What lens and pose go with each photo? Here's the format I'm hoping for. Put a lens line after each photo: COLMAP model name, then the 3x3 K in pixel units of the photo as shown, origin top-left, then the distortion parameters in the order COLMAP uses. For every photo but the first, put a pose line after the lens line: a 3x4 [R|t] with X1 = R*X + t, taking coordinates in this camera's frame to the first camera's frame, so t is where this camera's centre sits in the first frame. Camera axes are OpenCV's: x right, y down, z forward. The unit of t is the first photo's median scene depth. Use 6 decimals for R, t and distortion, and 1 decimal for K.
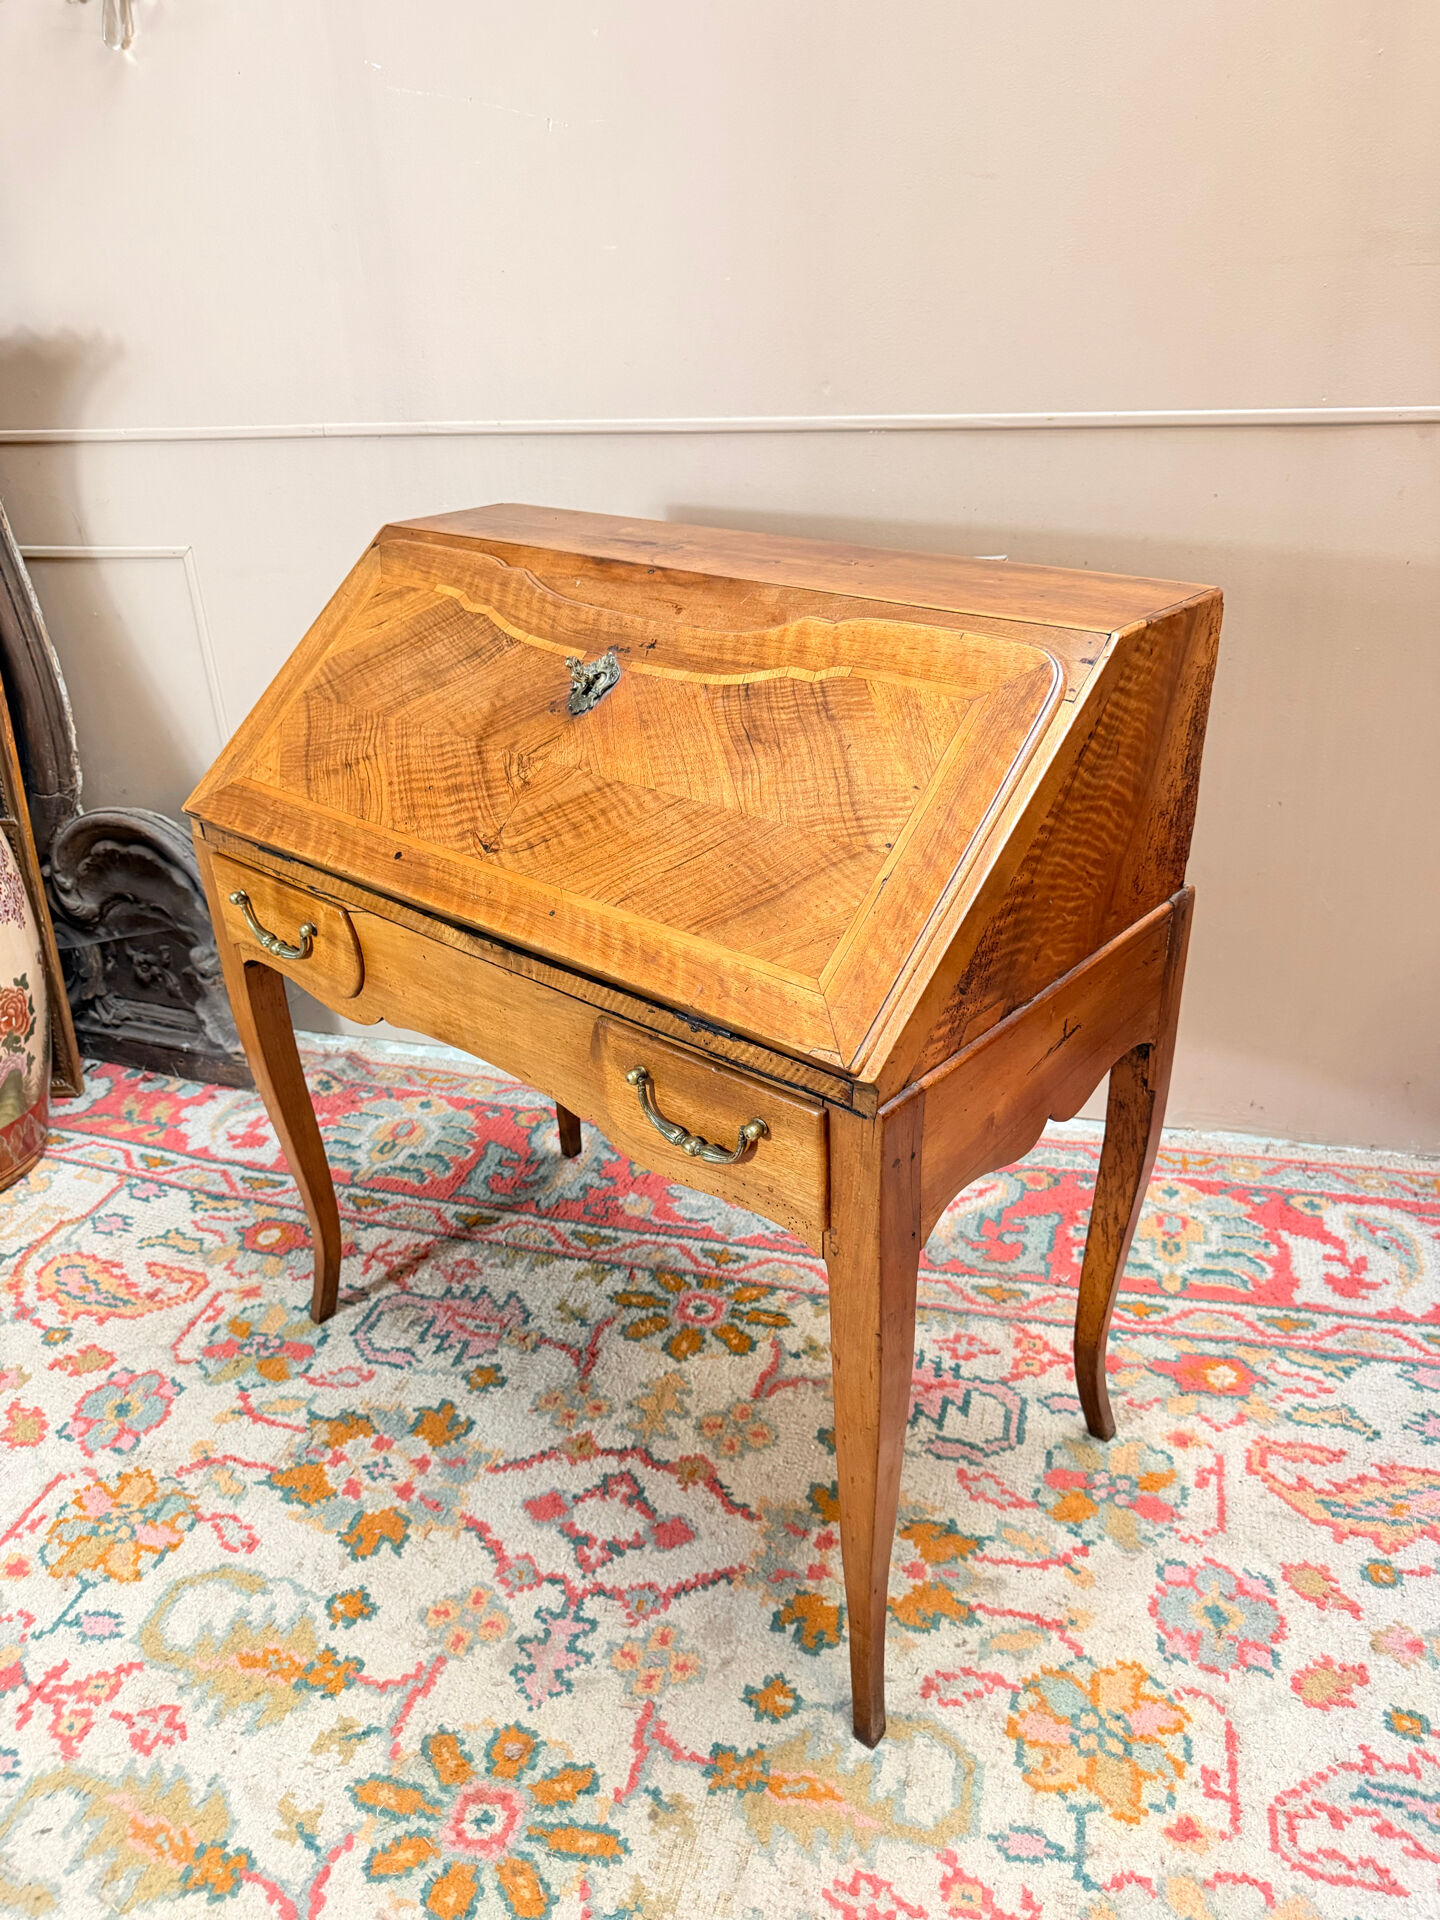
lens RADIAL K [[1372.4, 0, 723.3], [0, 1372.4, 966.5], [0, 0, 1]] dist [-0.004656, -0.004384]
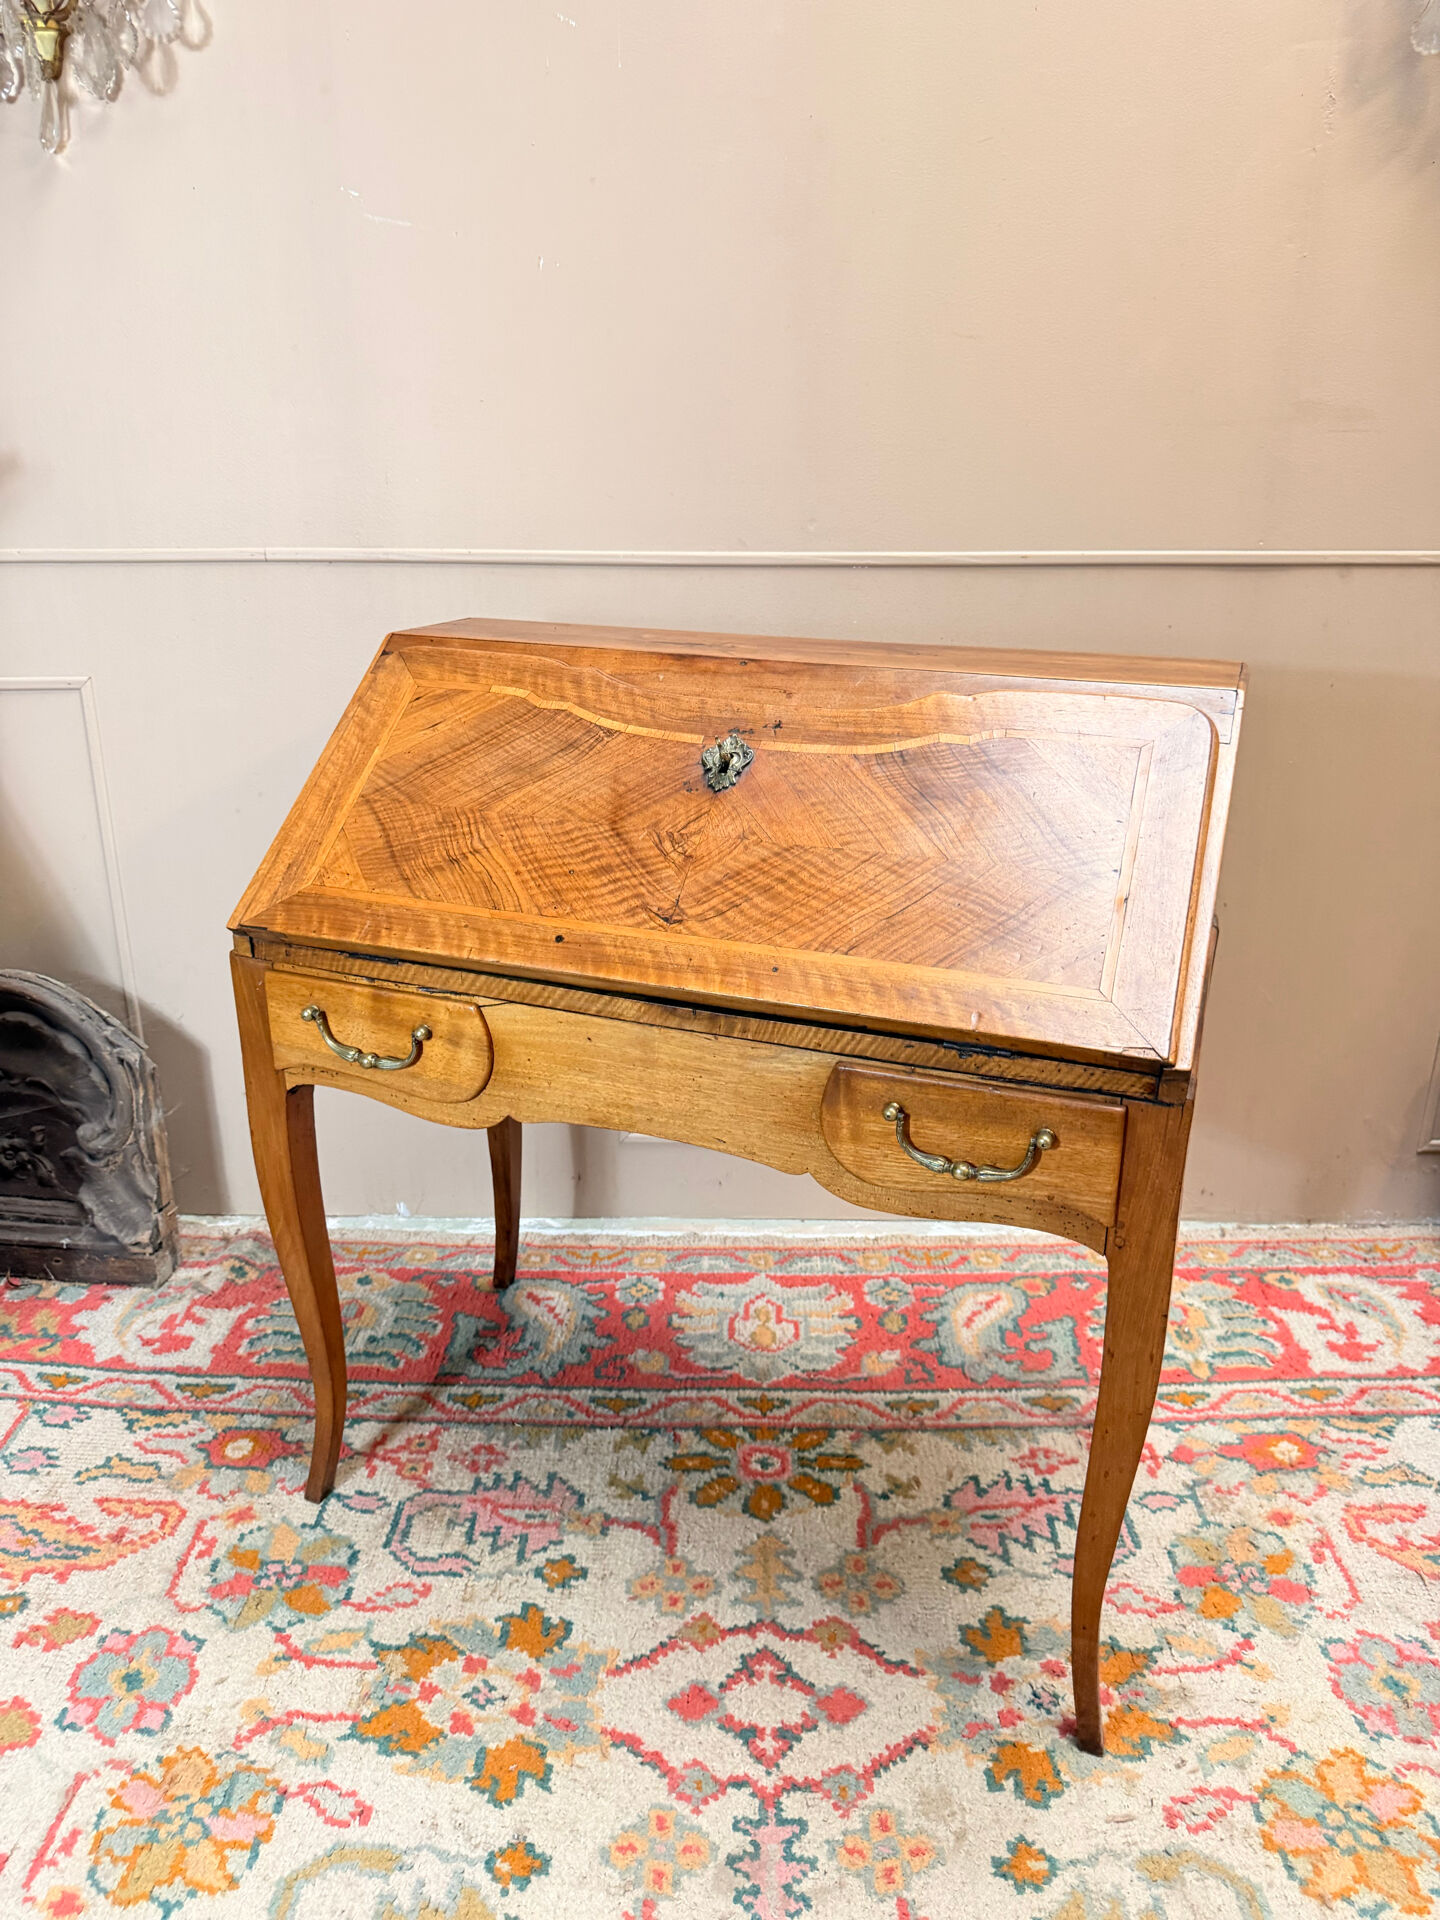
lens RADIAL K [[1372.4, 0, 717.1], [0, 1372.4, 954.1], [0, 0, 1]] dist [-0.004656, -0.004384]
pose [[0.966424, -0.047430, 0.252536, -0.316101], [0.078707, 0.990216, -0.115226, 0.015617], [-0.244600, 0.131234, 0.960702, 0.075589]]
